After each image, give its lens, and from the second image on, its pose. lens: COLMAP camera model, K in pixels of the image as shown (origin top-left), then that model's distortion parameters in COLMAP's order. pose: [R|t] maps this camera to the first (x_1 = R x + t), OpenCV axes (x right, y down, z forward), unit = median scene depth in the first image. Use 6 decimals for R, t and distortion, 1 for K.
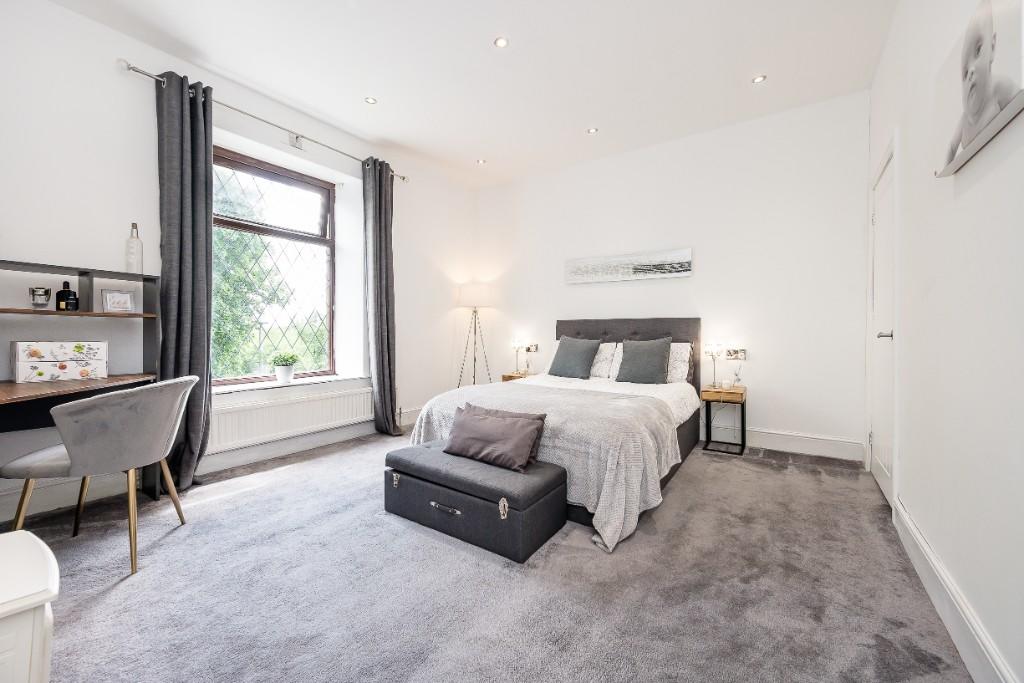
lens RADIAL K [[403.1, 0, 512.9], [0, 403.1, 335.7], [0, 0, 1]] dist [0.002006, -0.001023]
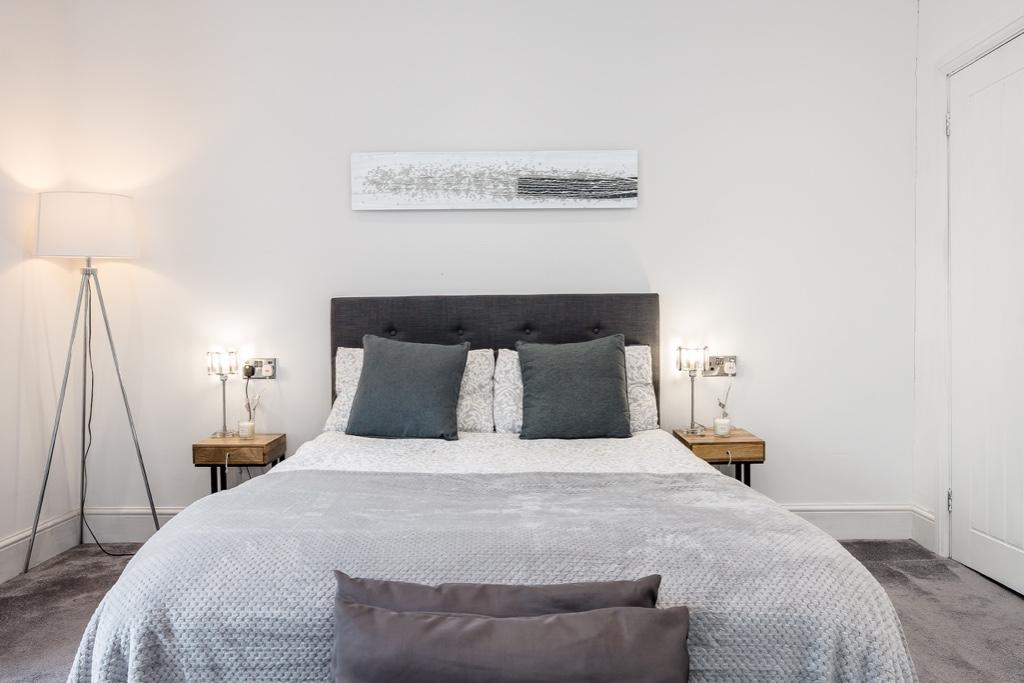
lens RADIAL K [[772.8, 0, 511.4], [0, 772.8, 338.5], [0, 0, 1]] dist [-0.006639, 0.001944]
pose [[0.843753, -0.017819, 0.536436, -0.181303], [0.017002, 0.999835, 0.006469, 0.000414], [-0.536463, 0.003662, 0.843916, 0.289450]]
